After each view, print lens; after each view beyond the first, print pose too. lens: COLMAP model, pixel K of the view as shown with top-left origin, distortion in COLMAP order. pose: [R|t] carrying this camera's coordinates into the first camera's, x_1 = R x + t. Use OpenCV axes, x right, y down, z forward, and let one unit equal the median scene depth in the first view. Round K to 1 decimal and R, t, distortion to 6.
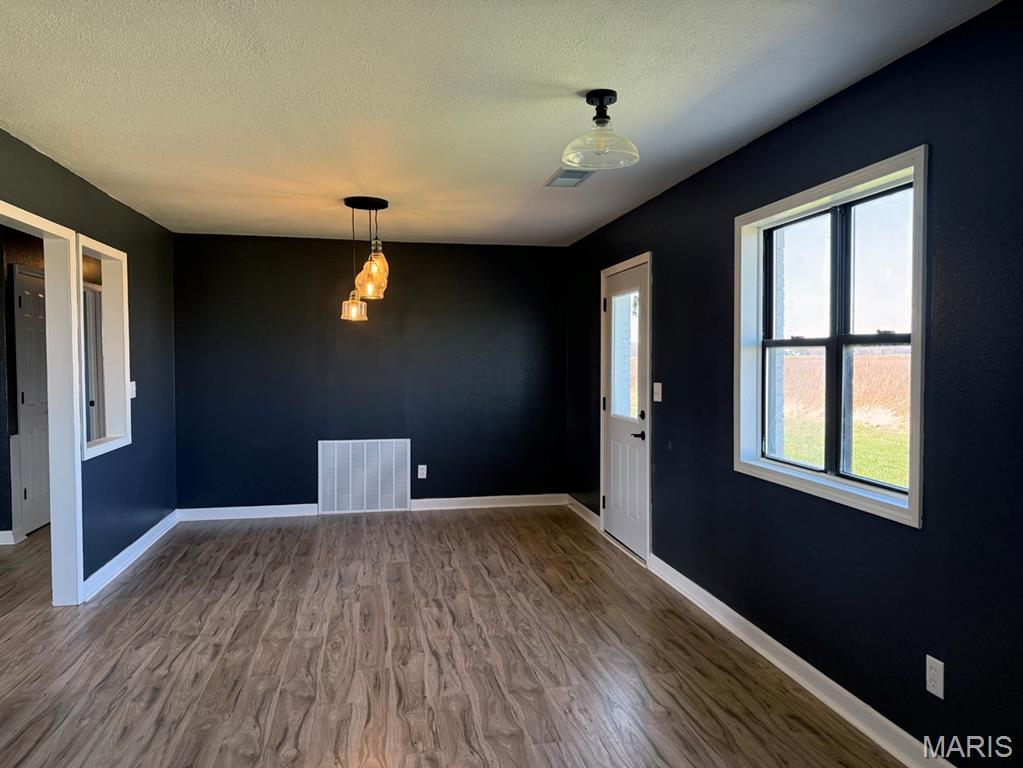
lens RADIAL K [[707.8, 0, 511.5], [0, 707.8, 384.0], [0, 0, 1]] dist [0.000074, -0.001190]
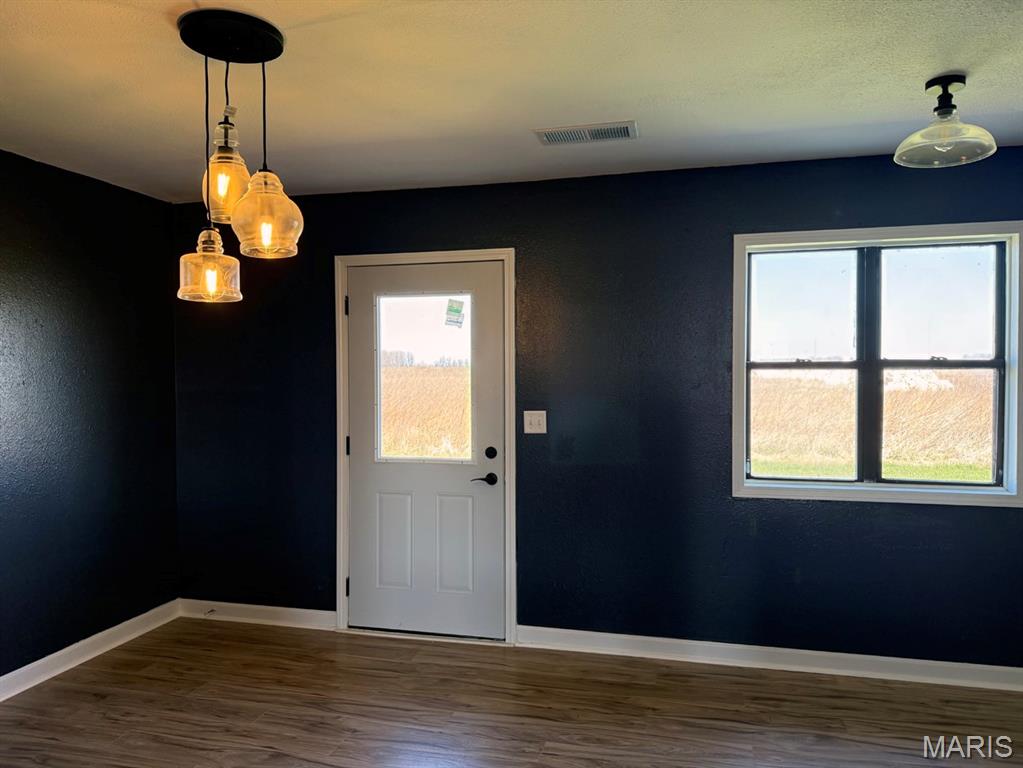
lens RADIAL K [[717.8, 0, 533.3], [0, 717.8, 384.2], [0, 0, 1]] dist [0.006927, -0.003433]
pose [[0.421933, -0.020899, 0.906386, -0.650335], [0.039555, 0.999207, 0.004626, -0.043890], [-0.905764, 0.033900, 0.422425, 0.793489]]
